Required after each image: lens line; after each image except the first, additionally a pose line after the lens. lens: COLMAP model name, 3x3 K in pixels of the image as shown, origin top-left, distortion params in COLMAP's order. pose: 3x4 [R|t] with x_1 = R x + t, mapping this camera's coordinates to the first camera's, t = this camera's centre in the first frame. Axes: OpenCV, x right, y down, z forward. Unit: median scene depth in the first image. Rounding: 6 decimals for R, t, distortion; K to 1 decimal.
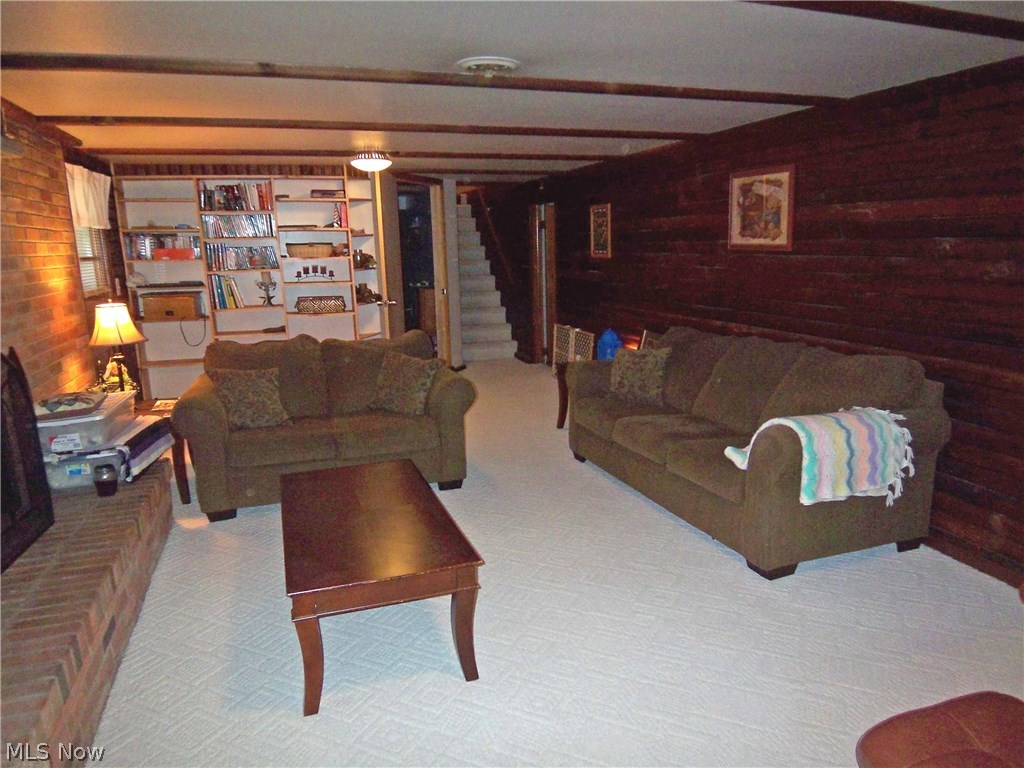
lens RADIAL K [[694.5, 0, 513.3], [0, 694.5, 402.3], [0, 0, 1]] dist [-0.012854, -0.043751]
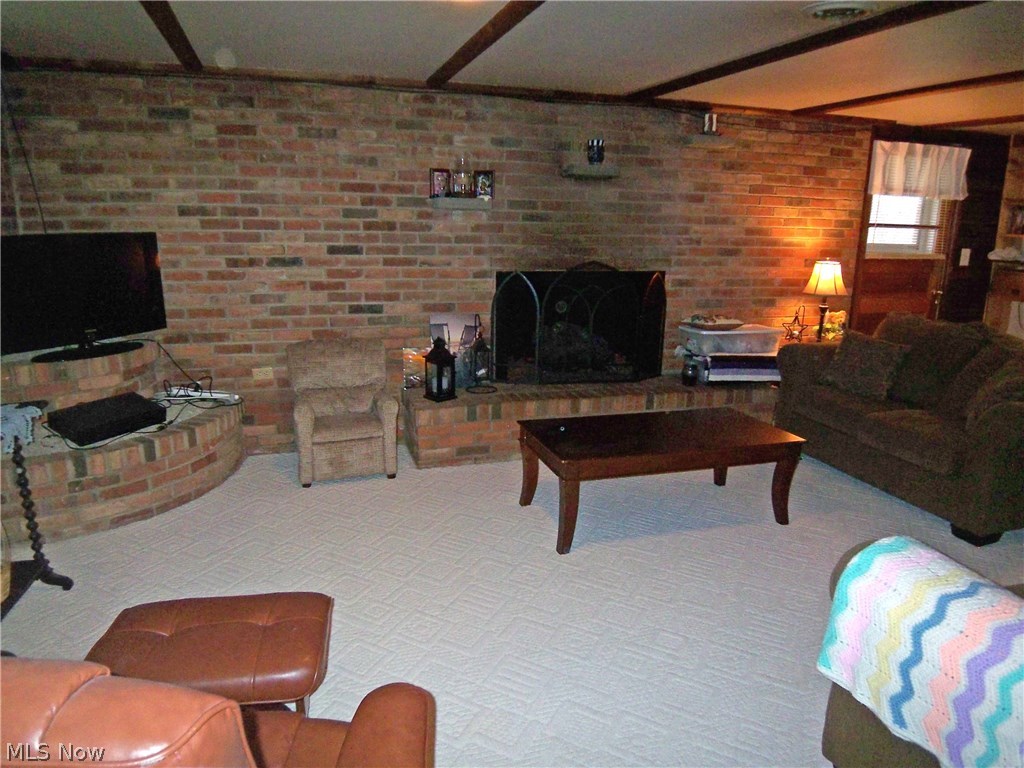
lens RADIAL K [[694.5, 0, 513.3], [0, 694.5, 402.3], [0, 0, 1]] dist [-0.012854, -0.043751]
pose [[-0.026571, 0.273321, -0.961556, 0.746071], [-0.241153, 0.931734, 0.271509, -0.124375], [0.970123, 0.239097, 0.041155, 0.550497]]
